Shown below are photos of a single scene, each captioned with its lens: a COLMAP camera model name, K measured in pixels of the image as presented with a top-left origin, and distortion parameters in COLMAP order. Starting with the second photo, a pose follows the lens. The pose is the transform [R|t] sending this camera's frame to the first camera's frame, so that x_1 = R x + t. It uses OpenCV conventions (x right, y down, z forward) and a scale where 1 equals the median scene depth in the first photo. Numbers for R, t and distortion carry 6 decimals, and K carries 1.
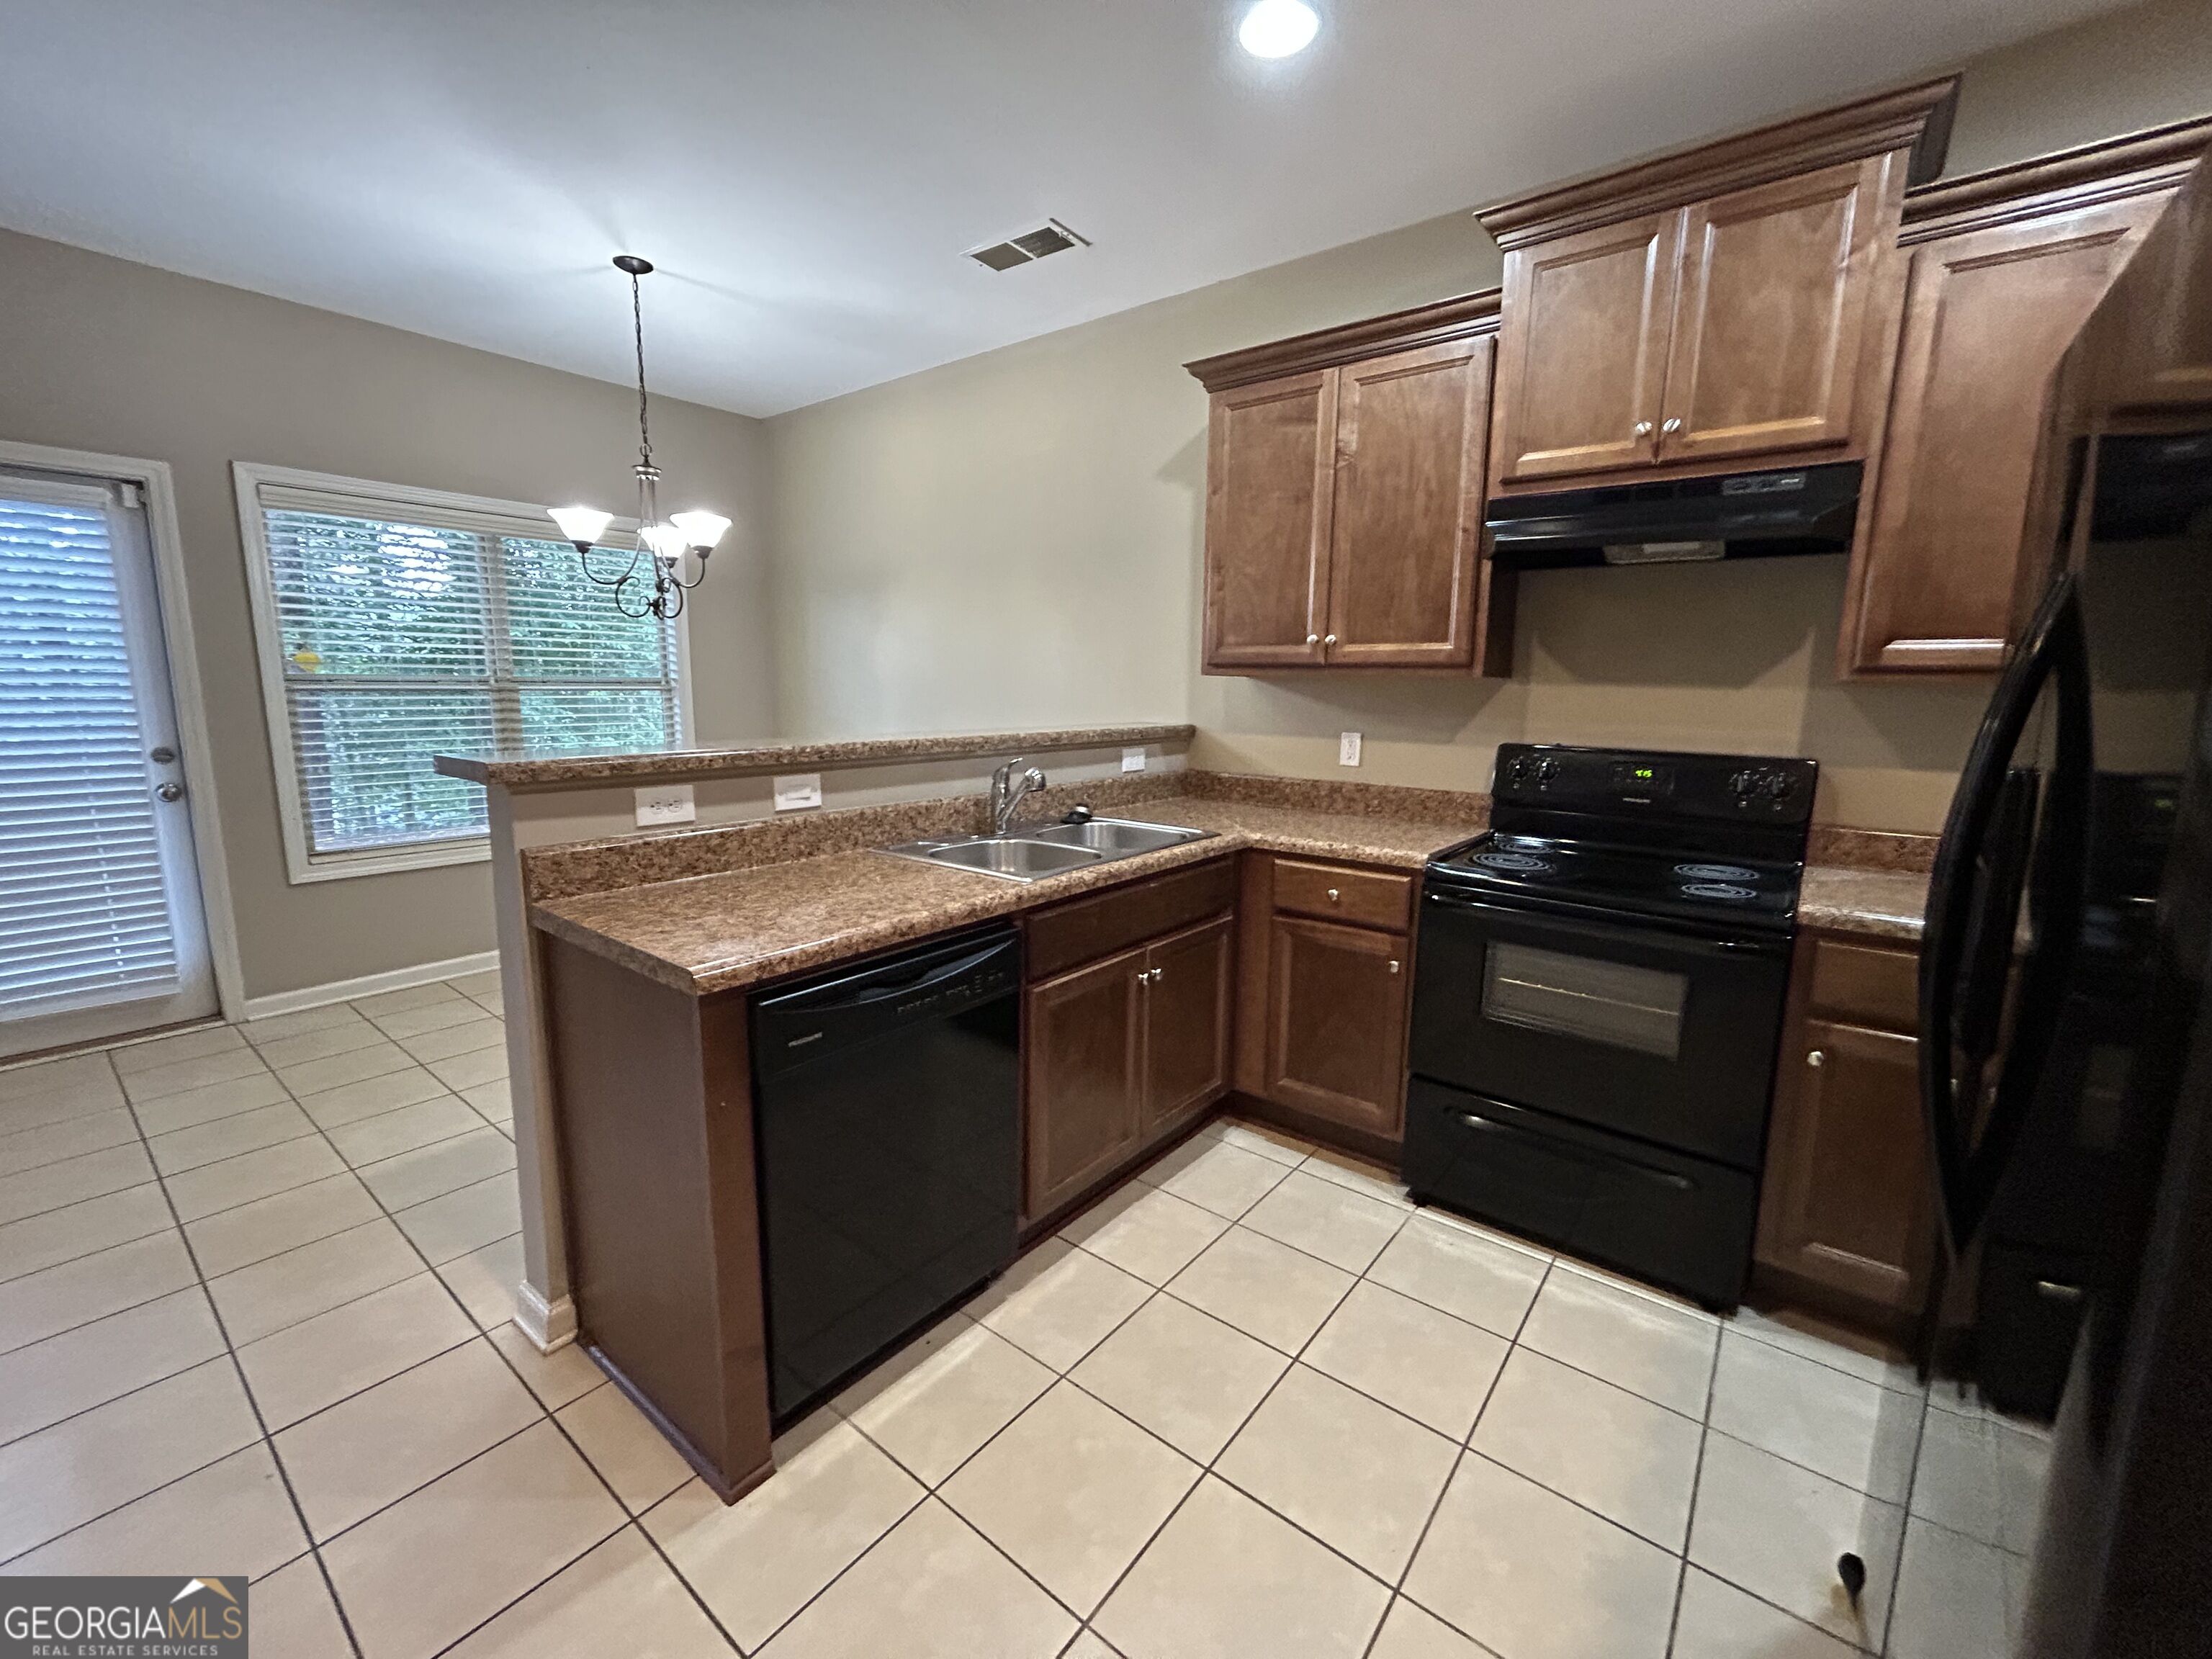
lens RADIAL K [[897.5, 0, 1115.7], [0, 897.5, 827.9], [0, 0, 1]] dist [-0.001214, 0.000121]
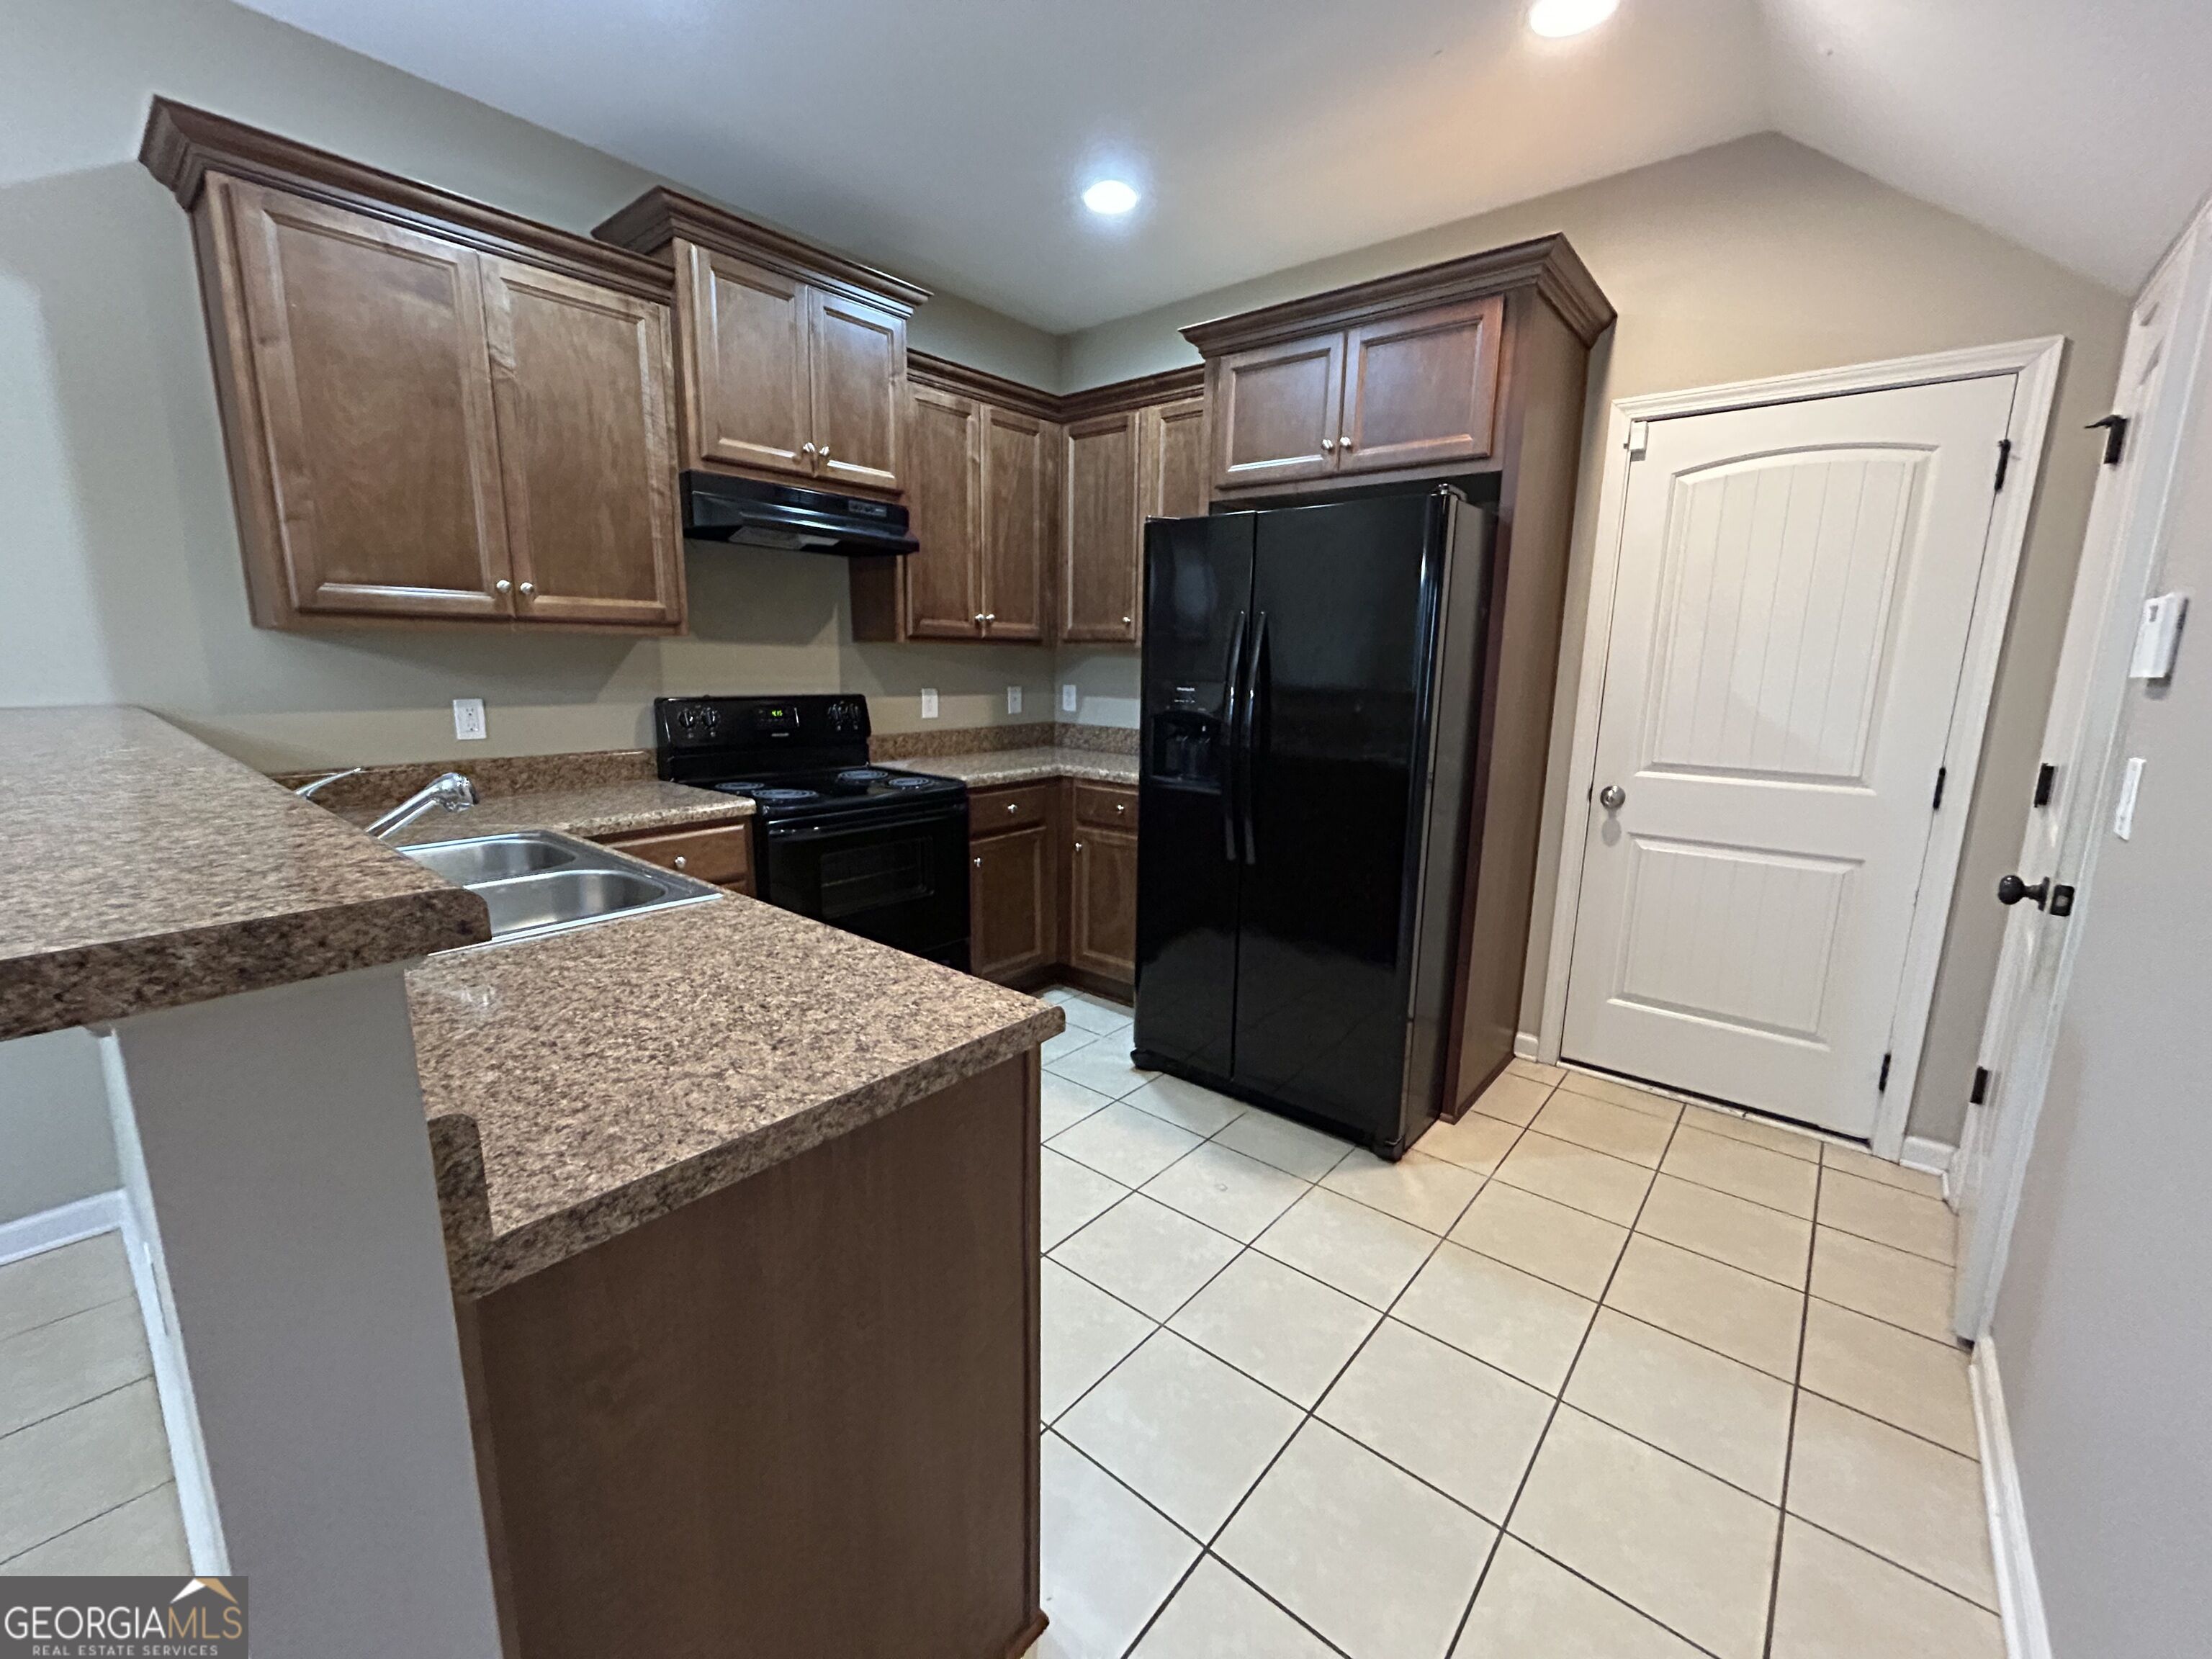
lens RADIAL K [[897.5, 0, 1107.7], [0, 897.5, 828.8], [0, 0, 1]] dist [-0.001214, 0.000121]
pose [[0.046817, -0.205087, 0.977623, -0.659278], [0.139053, 0.970505, 0.196935, -0.085934], [-0.989178, 0.126722, 0.073954, 0.451107]]
